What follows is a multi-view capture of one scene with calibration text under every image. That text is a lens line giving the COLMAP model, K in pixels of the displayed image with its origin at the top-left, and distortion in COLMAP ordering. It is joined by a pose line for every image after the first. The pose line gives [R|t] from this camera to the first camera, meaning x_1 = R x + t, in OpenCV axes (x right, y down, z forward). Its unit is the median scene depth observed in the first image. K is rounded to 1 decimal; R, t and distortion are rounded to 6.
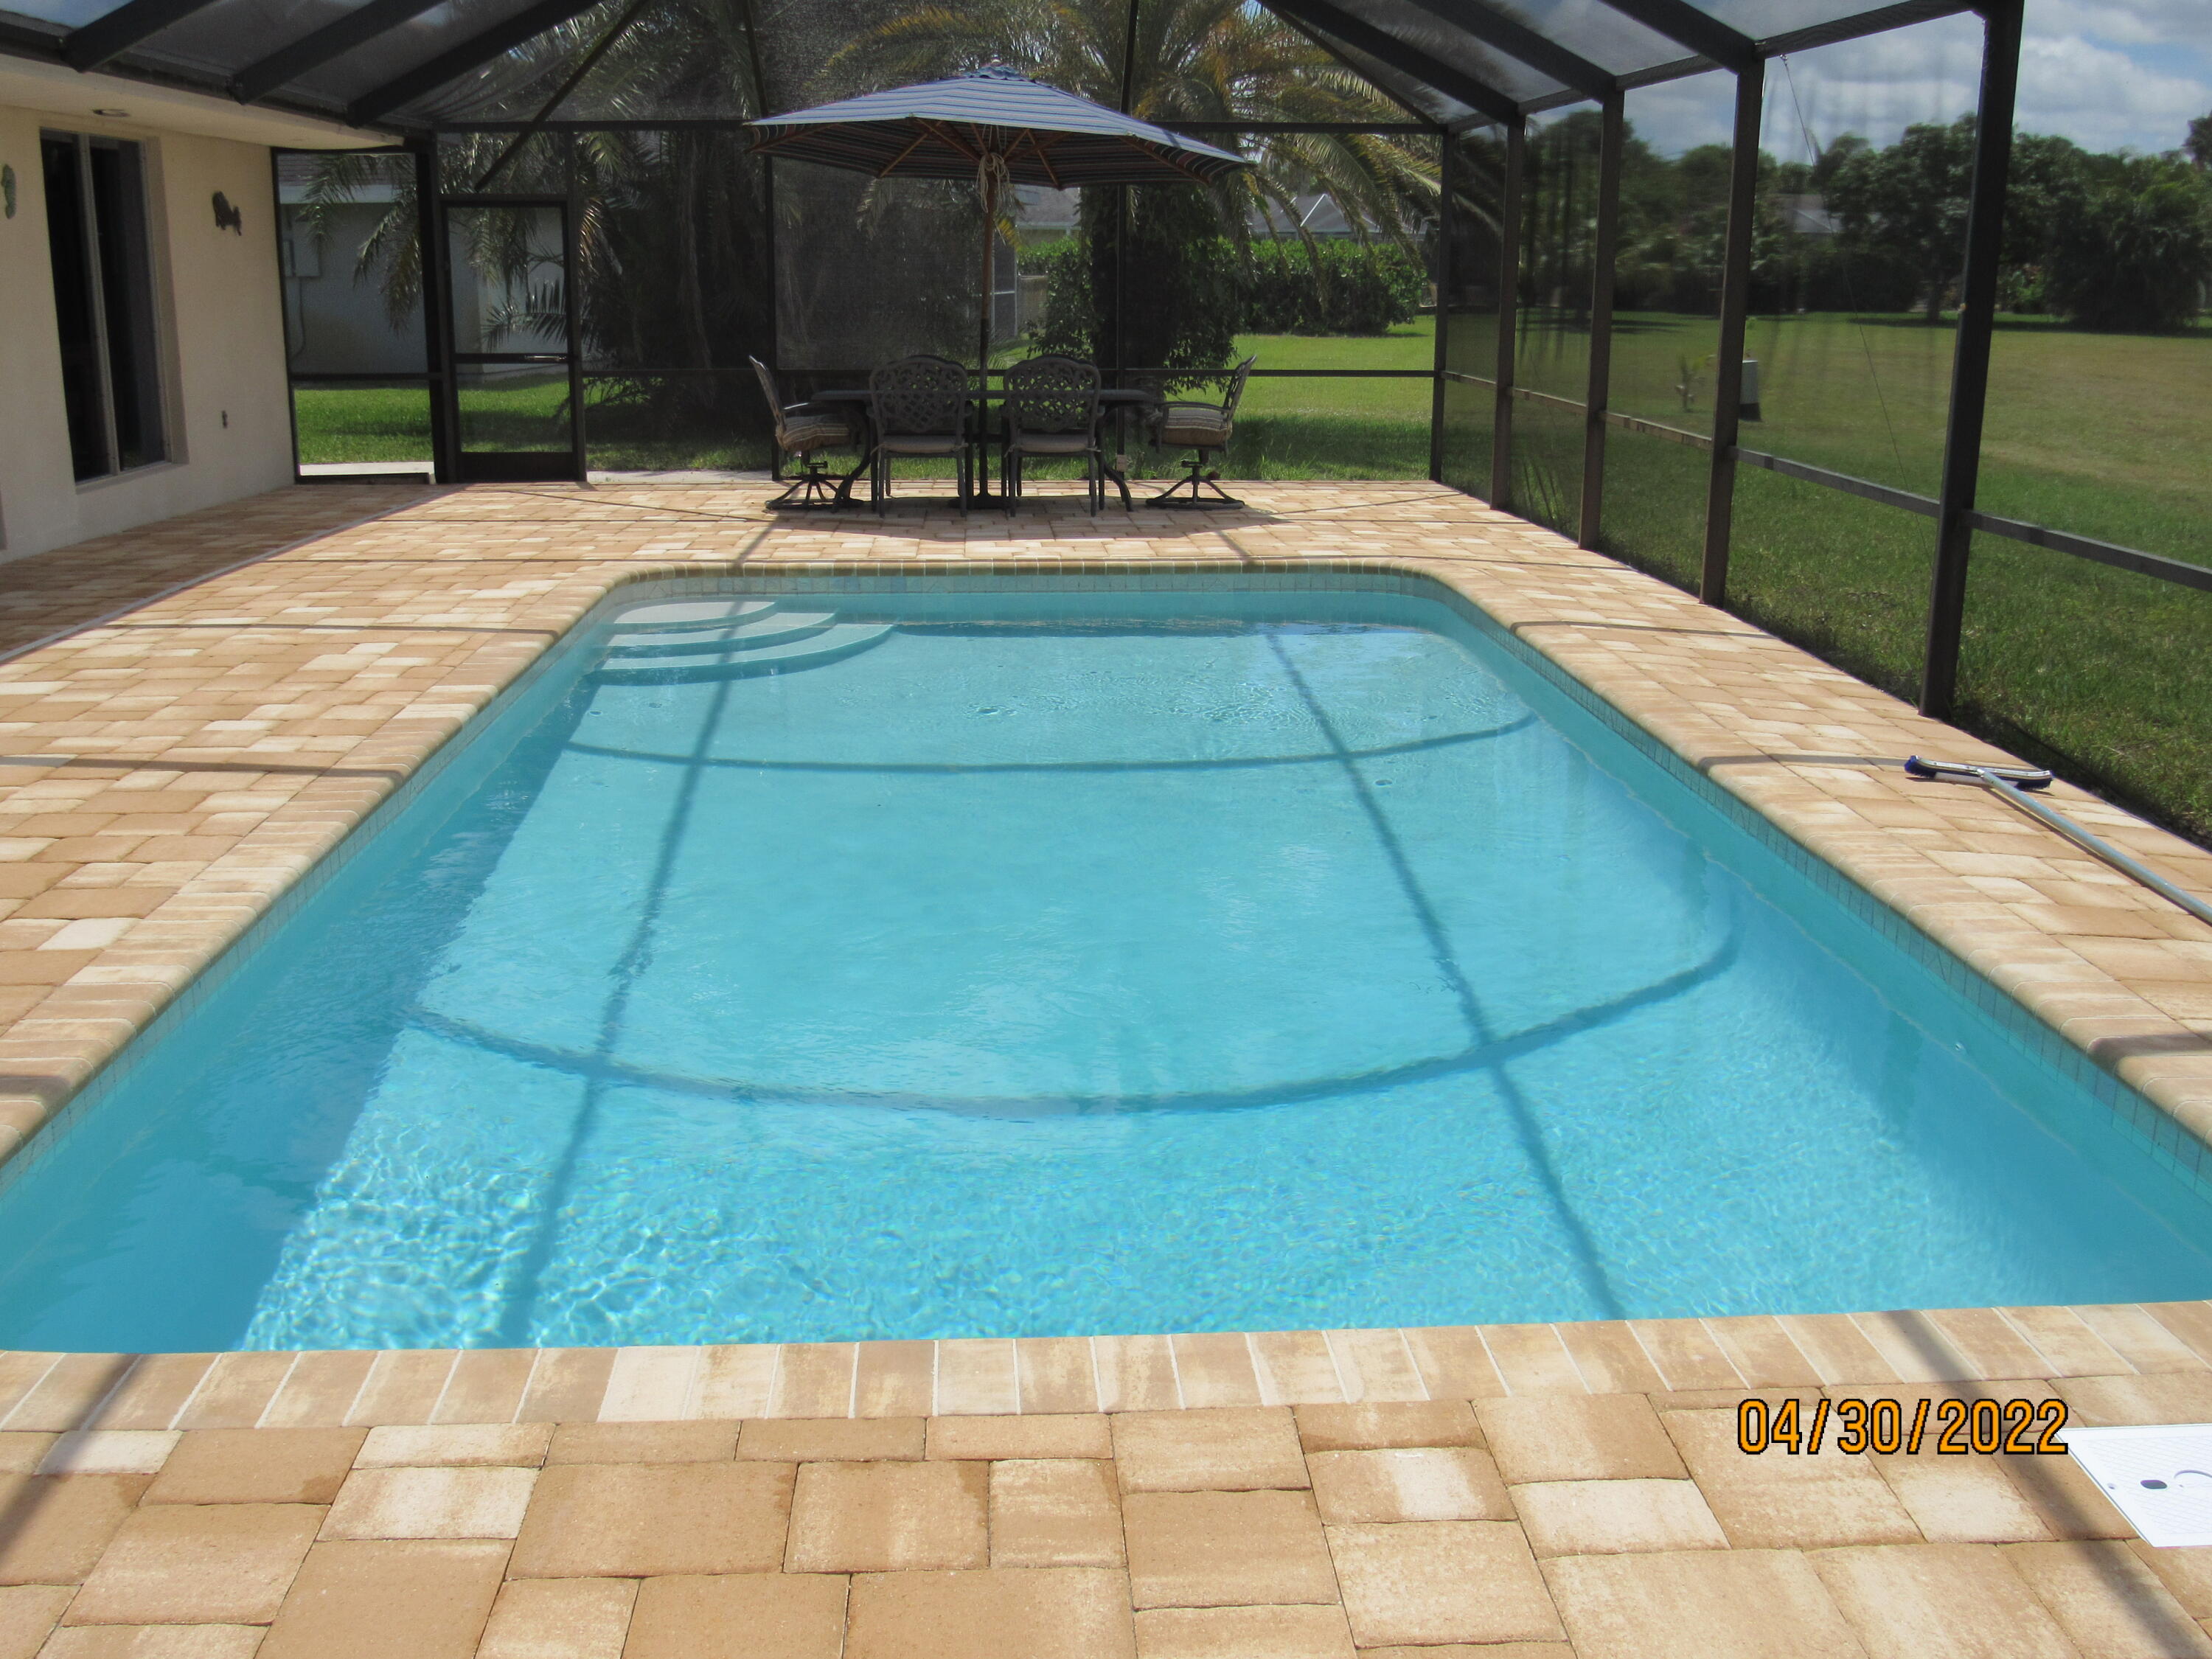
lens RADIAL K [[2242.9, 0, 1095.9], [0, 2242.9, 817.8], [0, 0, 1]] dist [-0.071670, 0.038369]
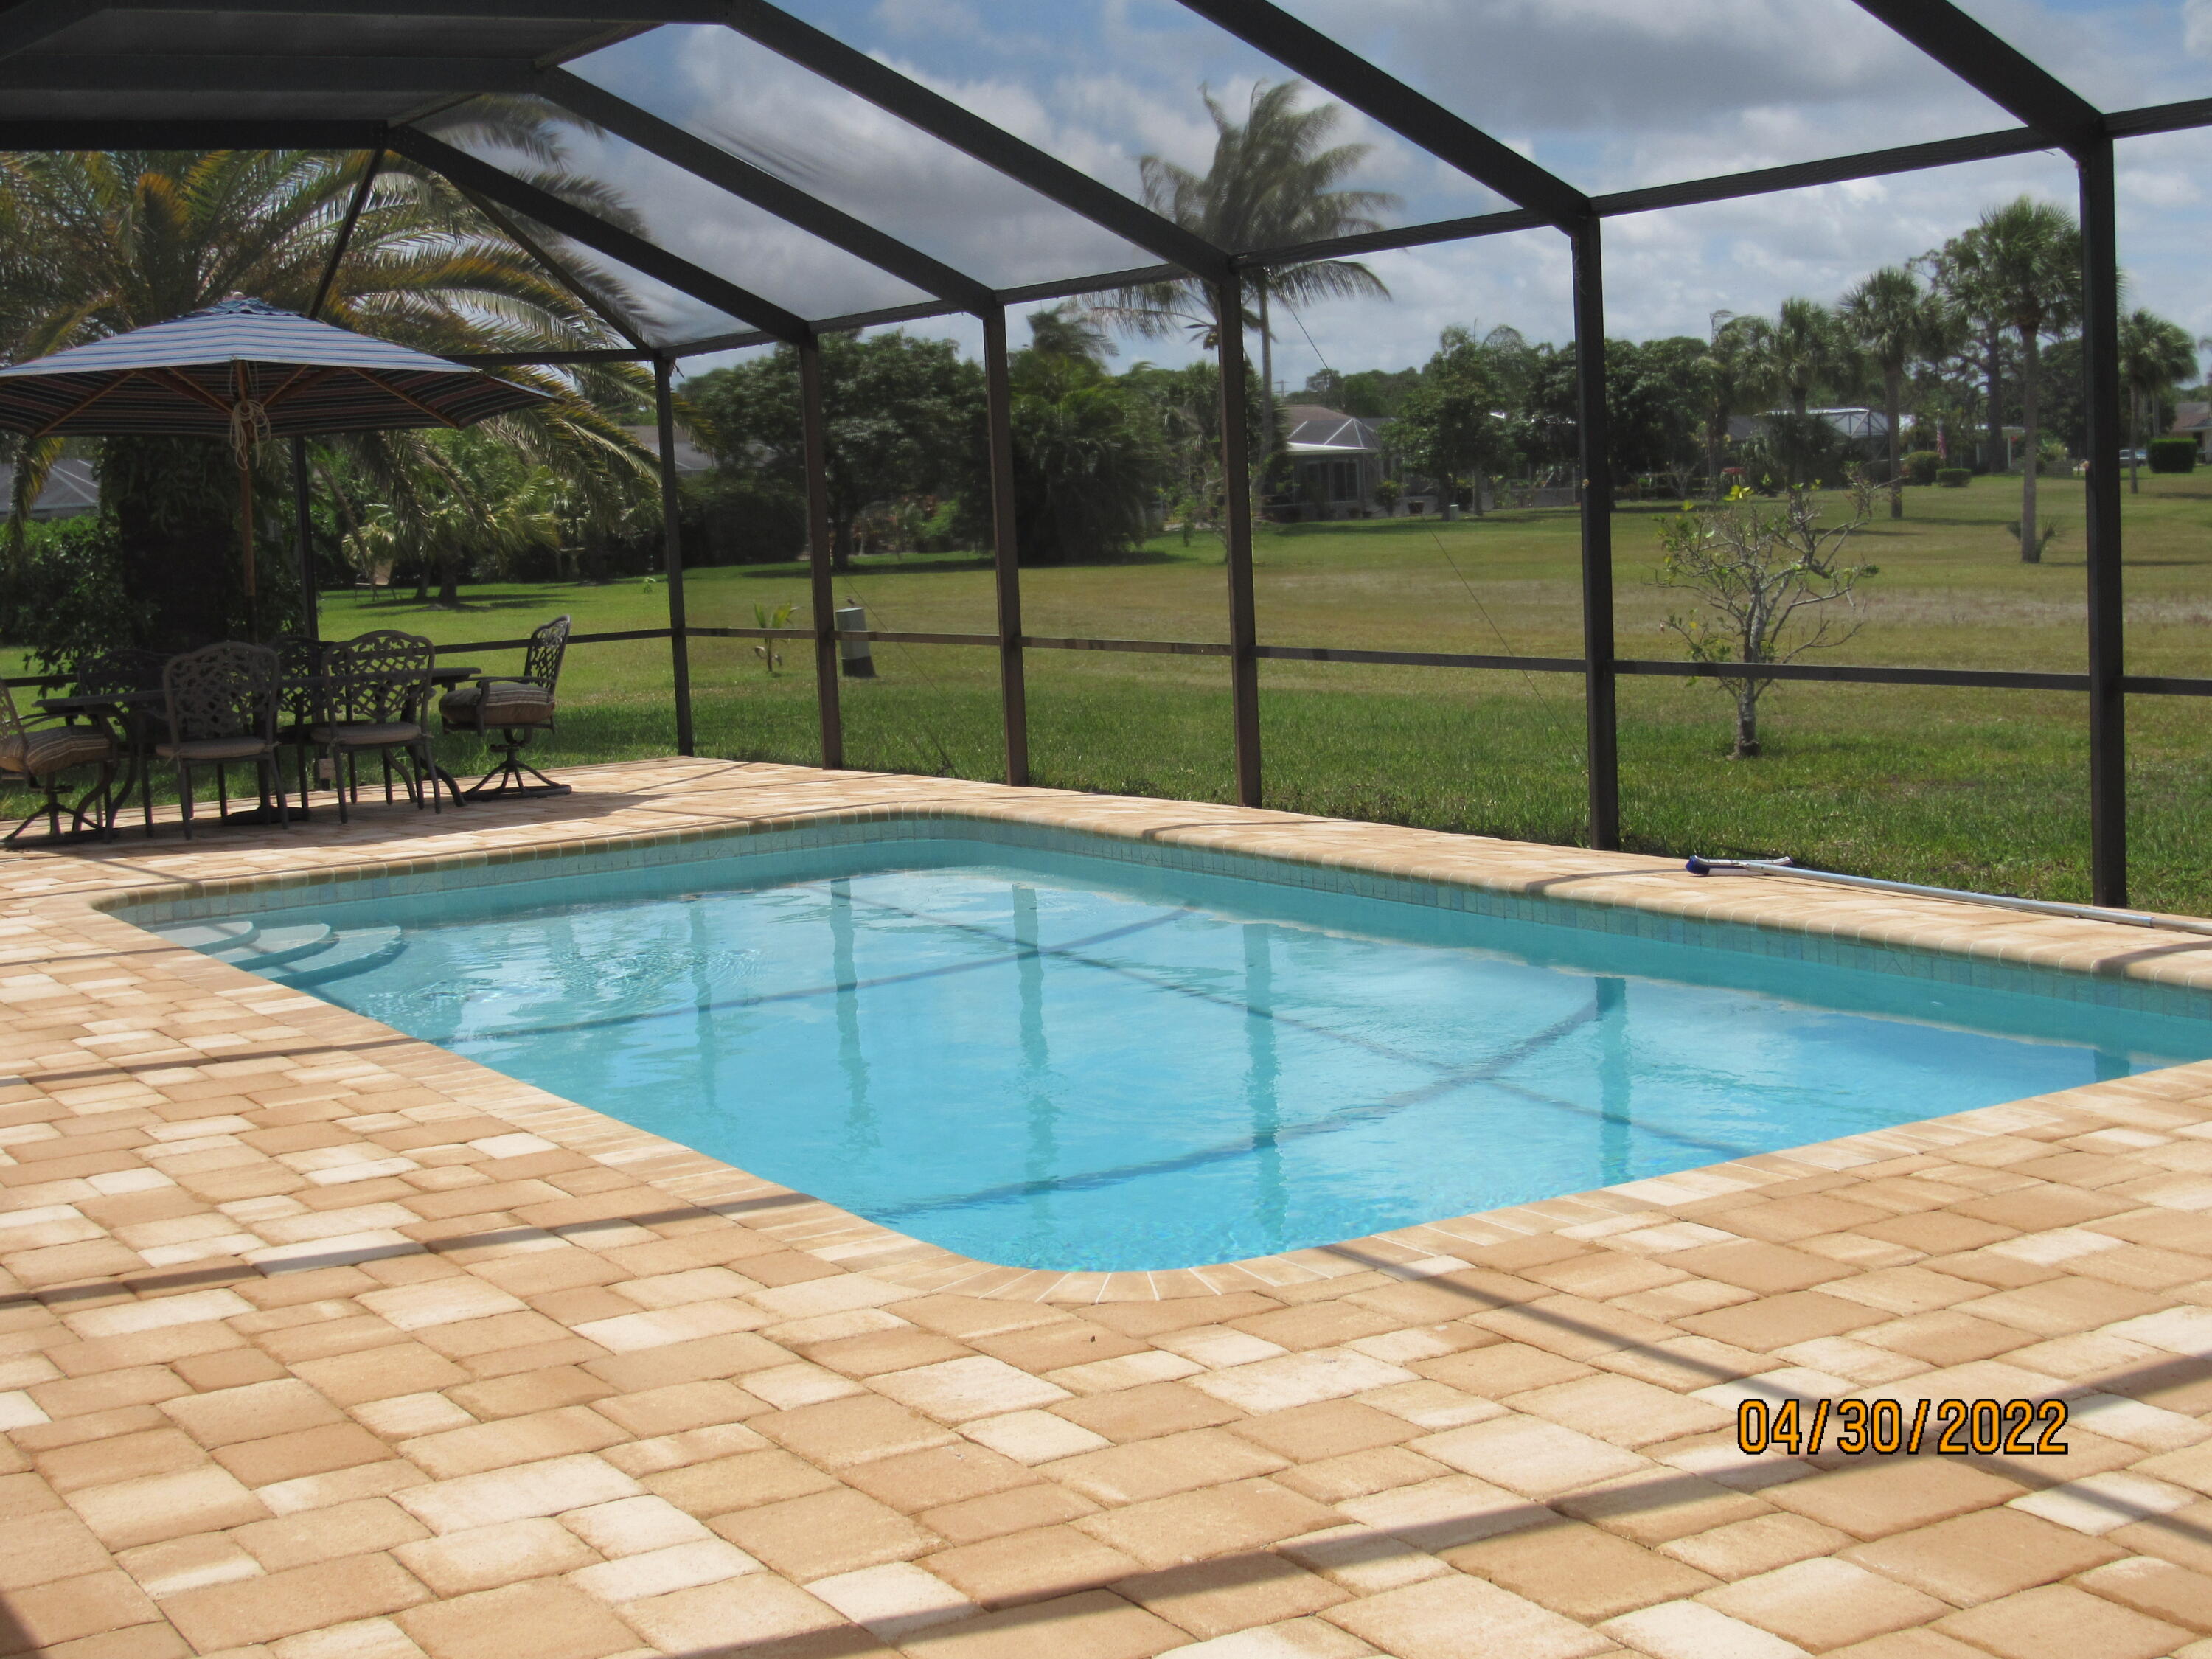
lens RADIAL K [[3163.6, 0, 1106.0], [0, 3163.6, 829.5], [0, 0, 1]] dist [-0.056028, 0.035560]
pose [[0.879535, -0.098775, 0.465470, -0.320767], [0.167603, 0.979836, -0.108772, 0.041423], [-0.445340, 0.173683, 0.878355, -0.151019]]
